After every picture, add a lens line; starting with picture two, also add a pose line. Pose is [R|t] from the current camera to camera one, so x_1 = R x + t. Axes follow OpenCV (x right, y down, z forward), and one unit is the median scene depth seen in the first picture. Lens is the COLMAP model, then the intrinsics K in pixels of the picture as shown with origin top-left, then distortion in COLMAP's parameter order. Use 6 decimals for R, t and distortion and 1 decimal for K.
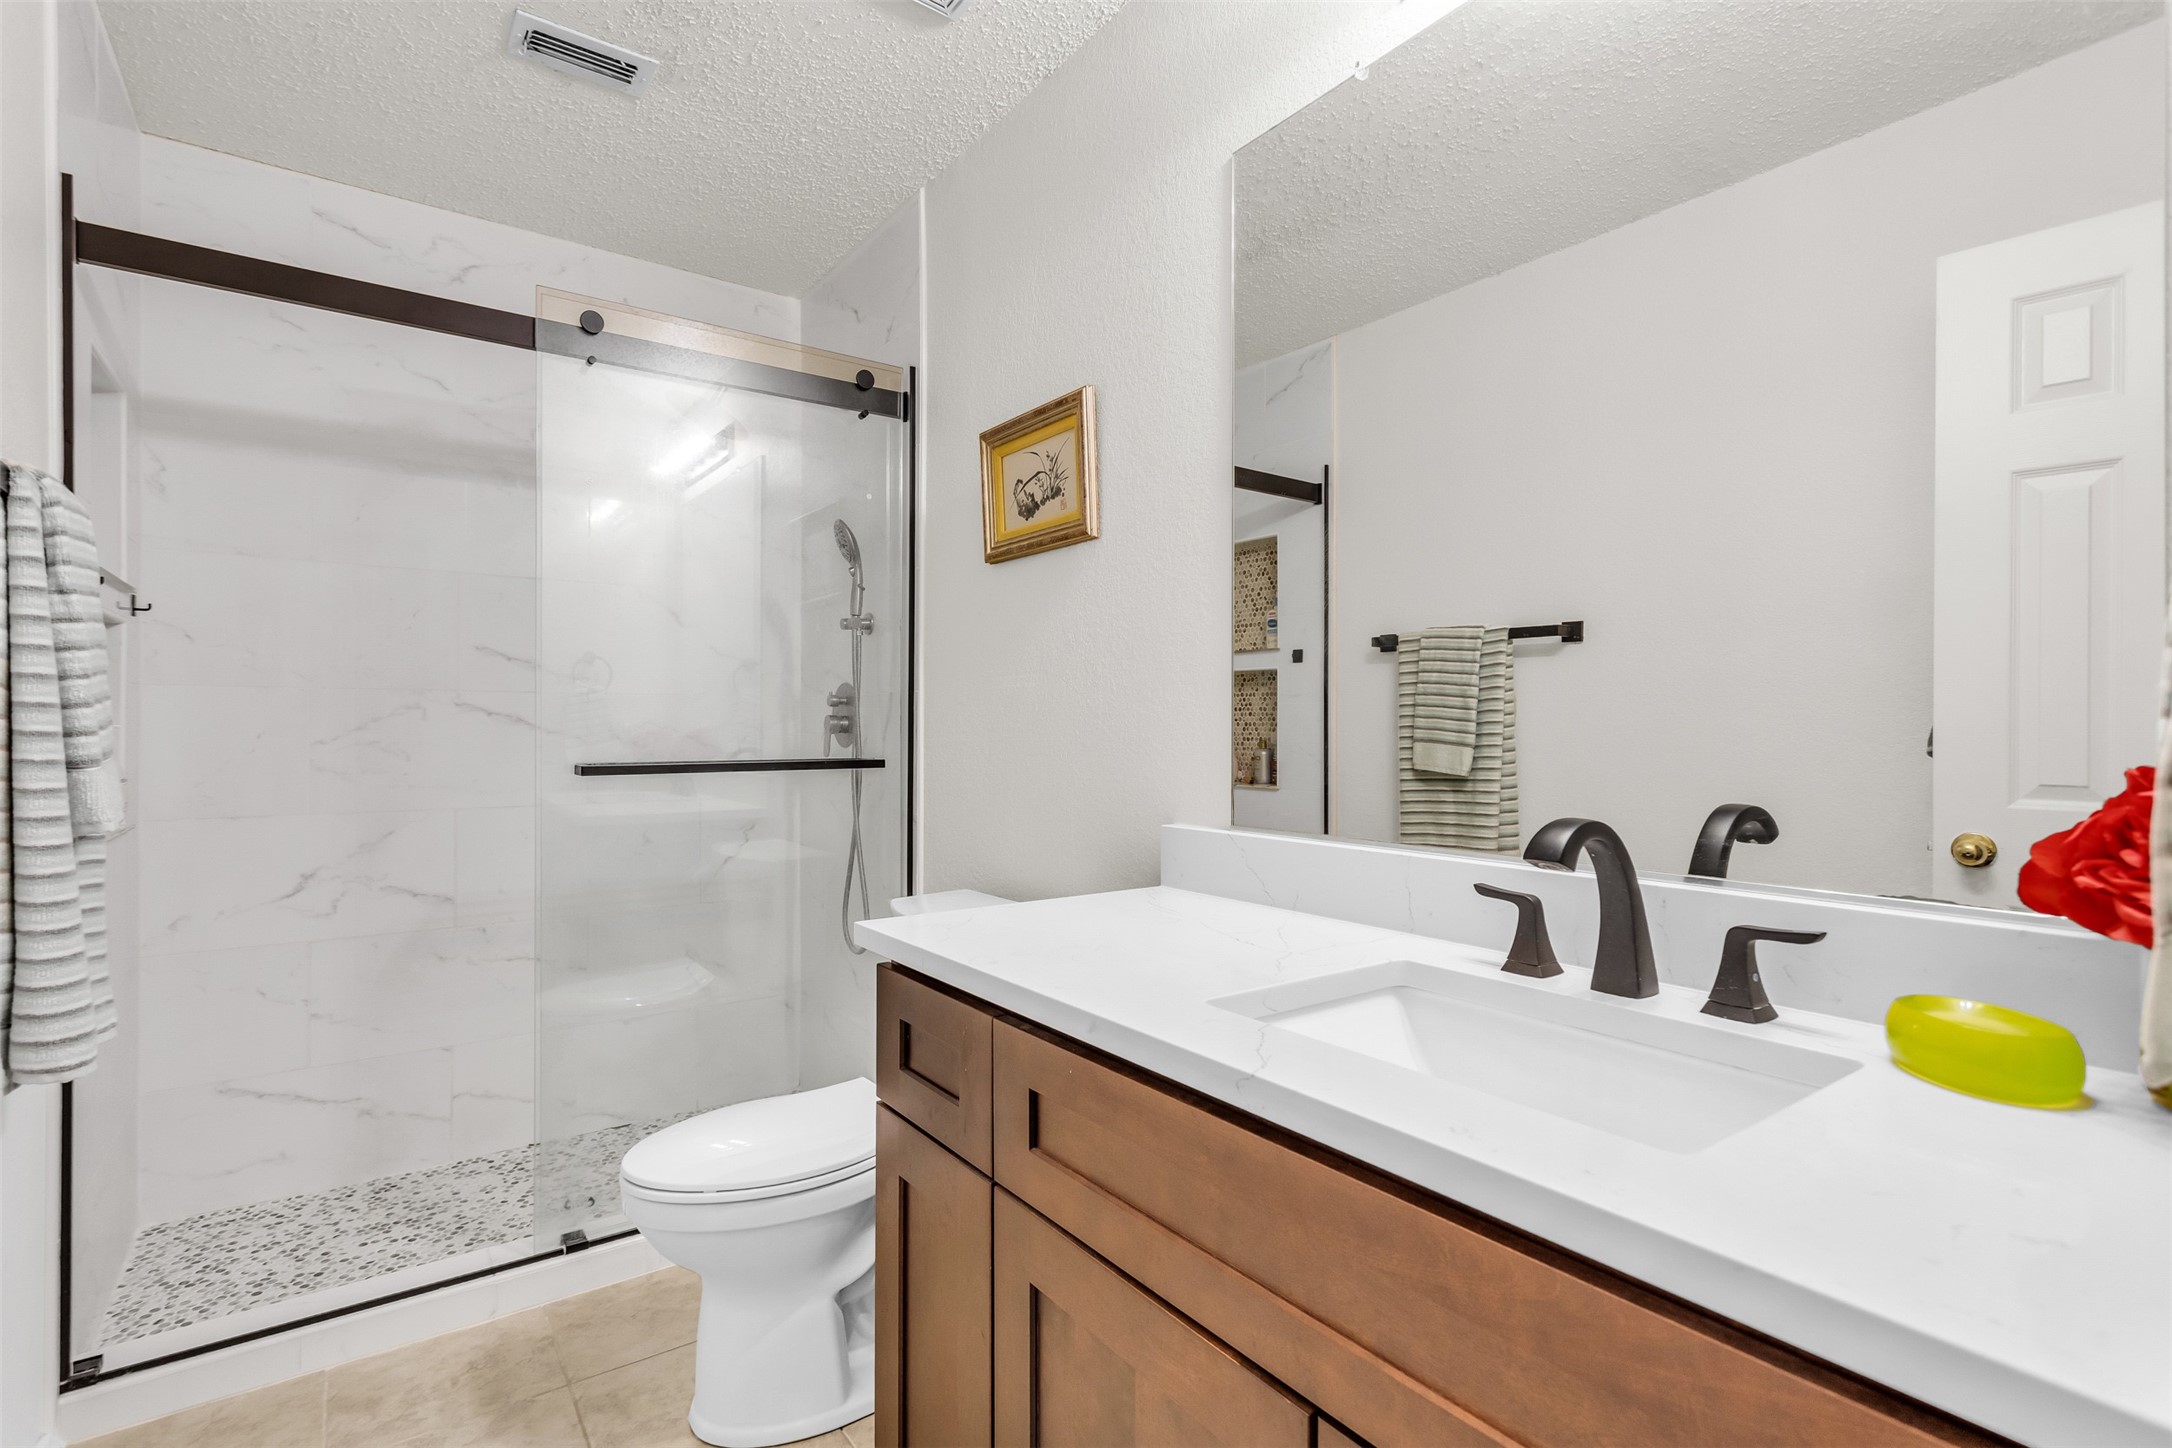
lens RADIAL K [[1012.5, 0, 1086.3], [0, 1012.5, 730.9], [0, 0, 1]] dist [0.000359, -0.000177]
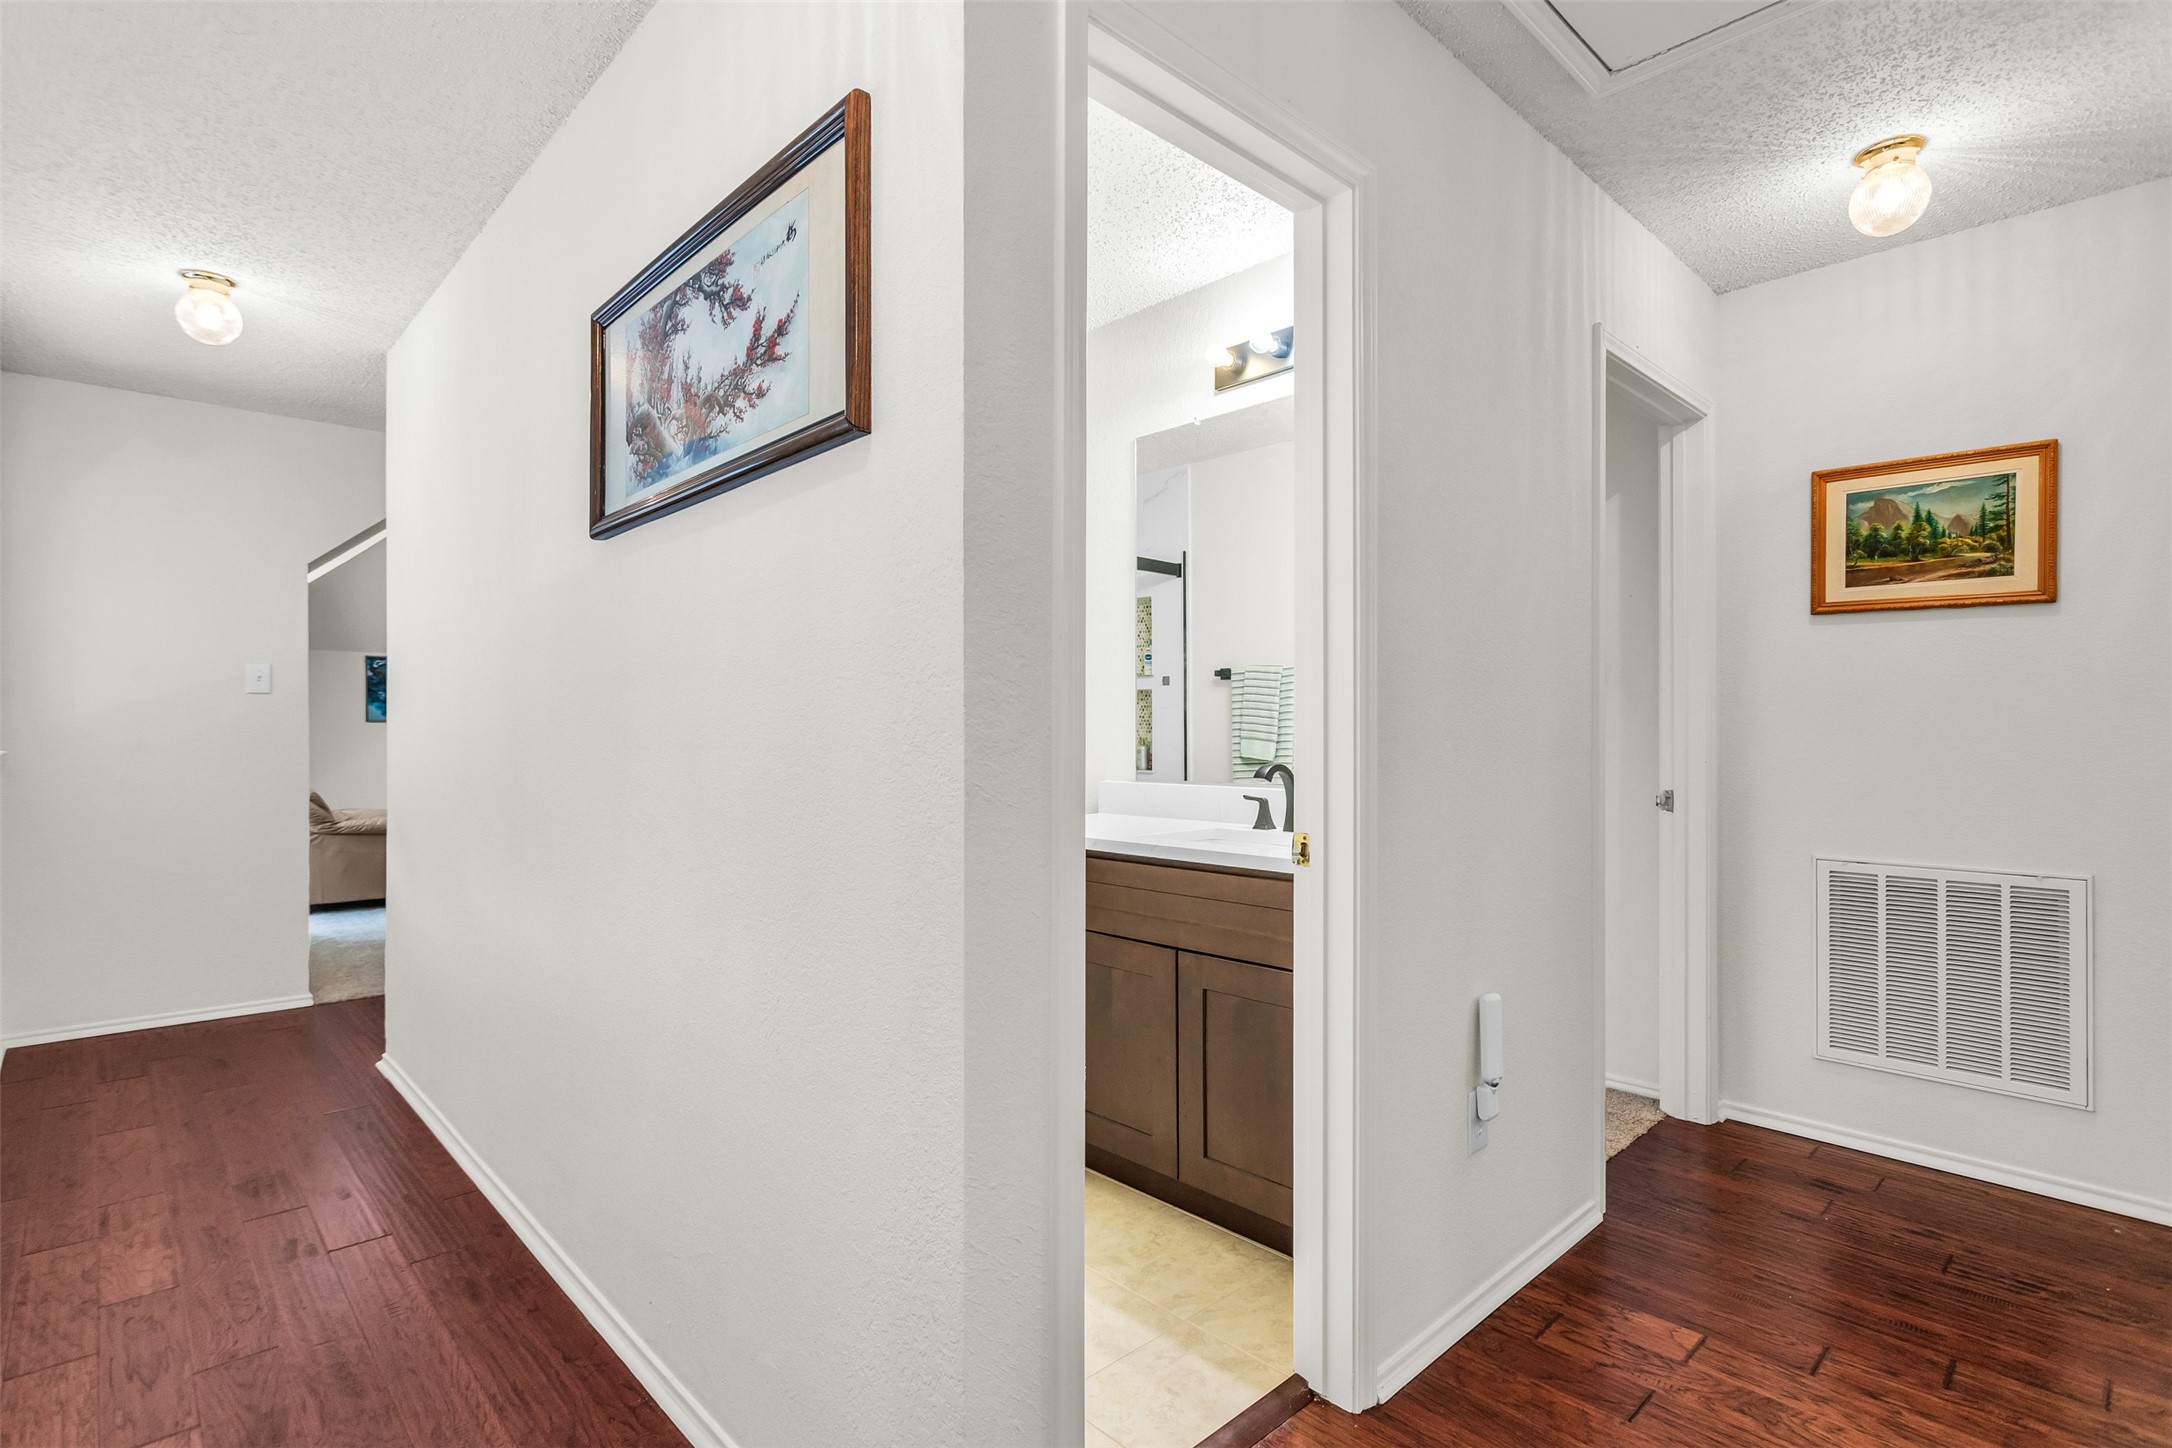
lens RADIAL K [[1012.5, 0, 1087.2], [0, 1012.5, 714.3], [0, 0, 1]] dist [0.000359, -0.000177]
pose [[0.991384, 0.001386, 0.130984, -0.108701], [0.001395, 0.999776, -0.021140, 0.005120], [-0.130983, 0.021140, 0.991159, -0.492254]]
